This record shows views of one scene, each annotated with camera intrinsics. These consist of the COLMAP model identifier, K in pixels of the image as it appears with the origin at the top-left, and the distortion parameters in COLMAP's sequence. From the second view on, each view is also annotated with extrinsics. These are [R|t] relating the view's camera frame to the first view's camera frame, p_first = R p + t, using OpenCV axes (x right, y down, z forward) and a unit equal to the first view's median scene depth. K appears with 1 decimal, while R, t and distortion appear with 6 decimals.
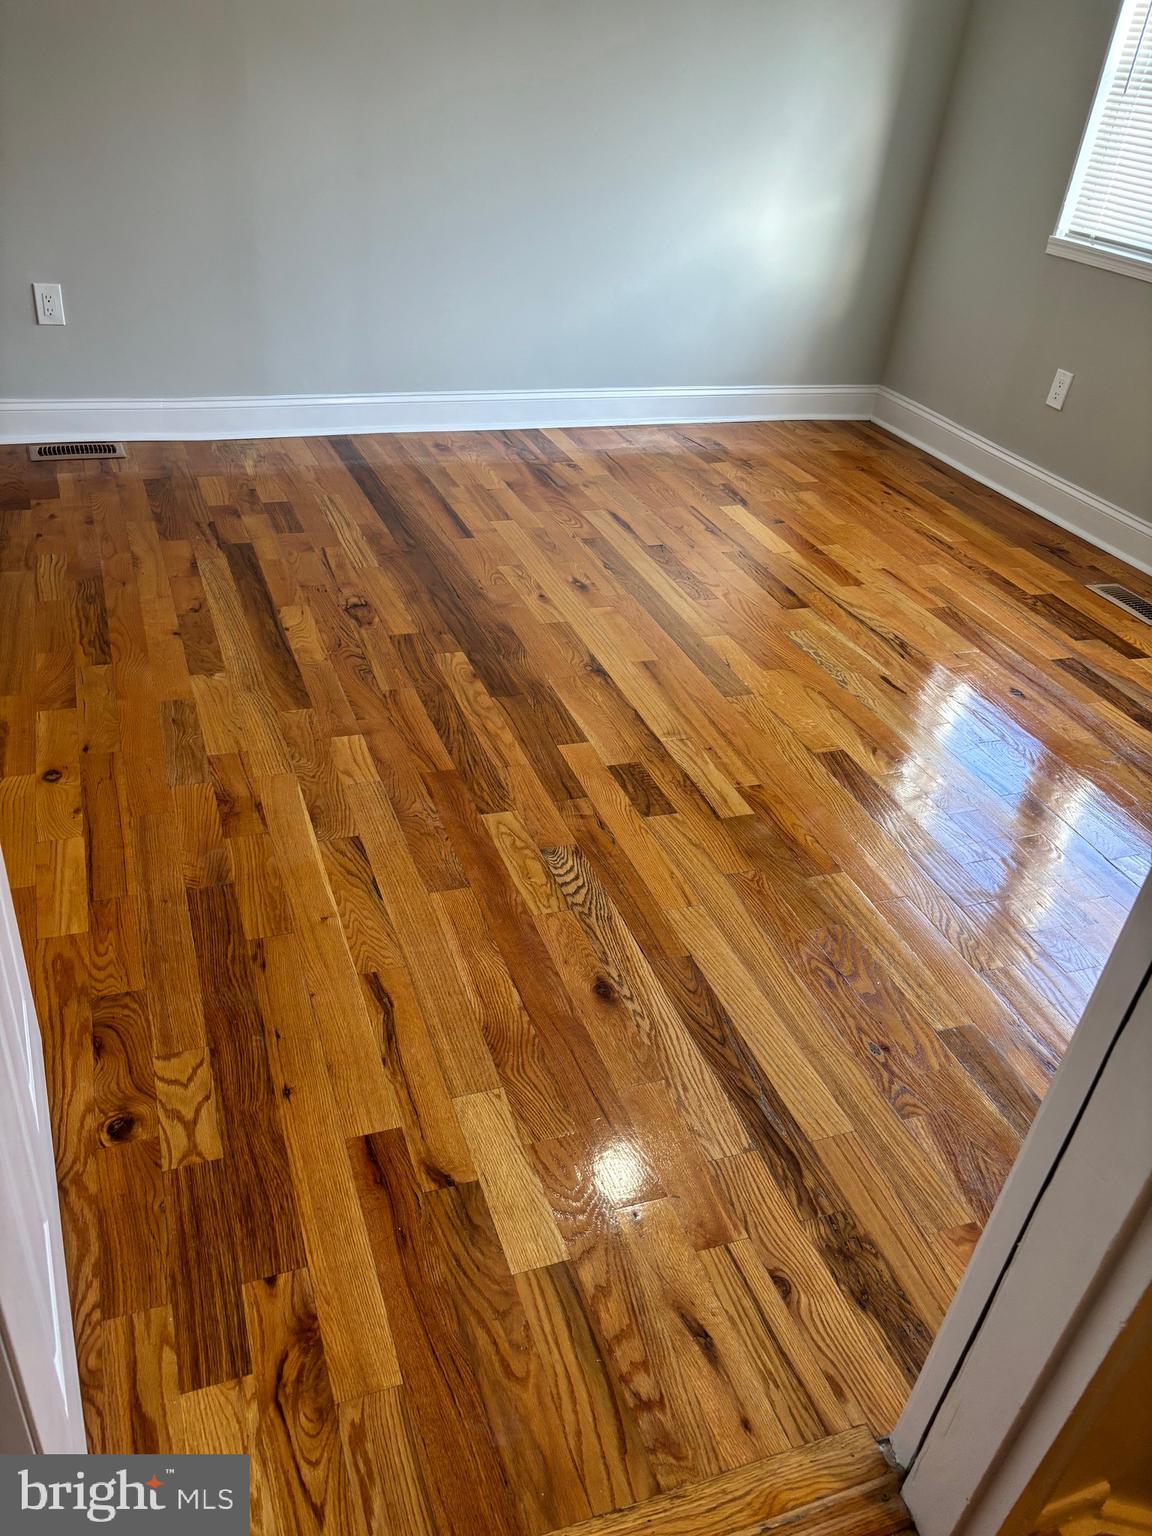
lens RADIAL K [[1161.8, 0, 576.6], [0, 1161.8, 773.1], [0, 0, 1]] dist [0.041699, -0.042413]
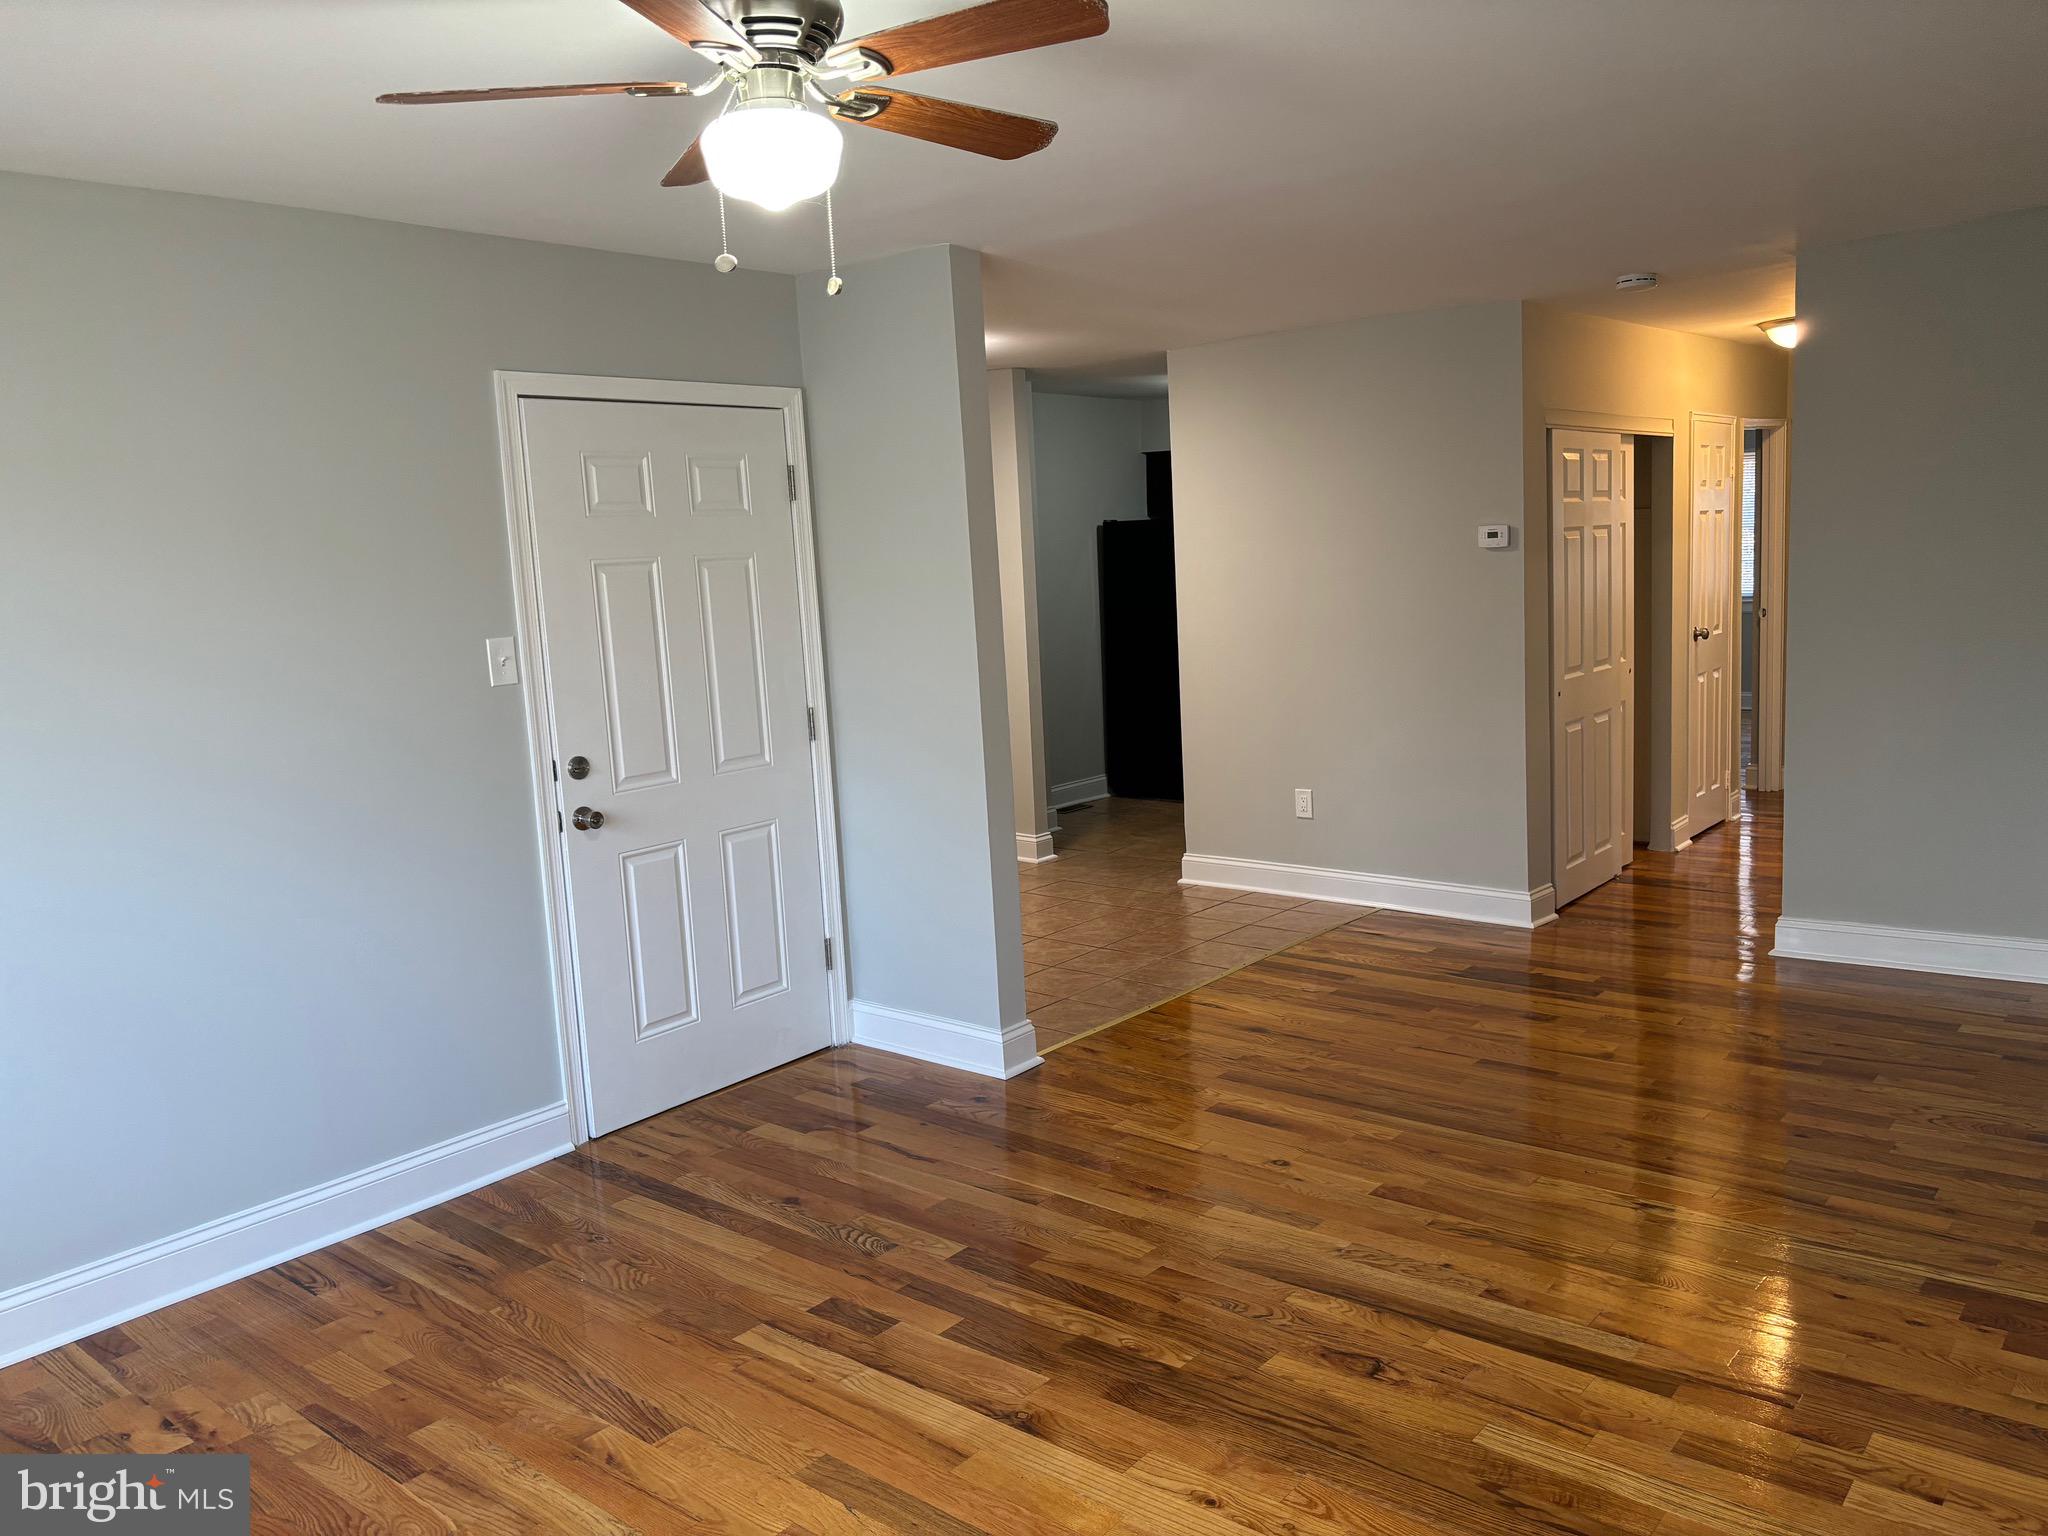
lens RADIAL K [[1549.1, 0, 1022.0], [0, 1549.1, 759.0], [0, 0, 1]] dist [0.041699, -0.042413]
pose [[-0.878104, 0.021060, -0.478006, 0.464679], [-0.281390, 0.785272, 0.551514, -0.946302], [0.386980, 0.618792, -0.683624, 1.423529]]
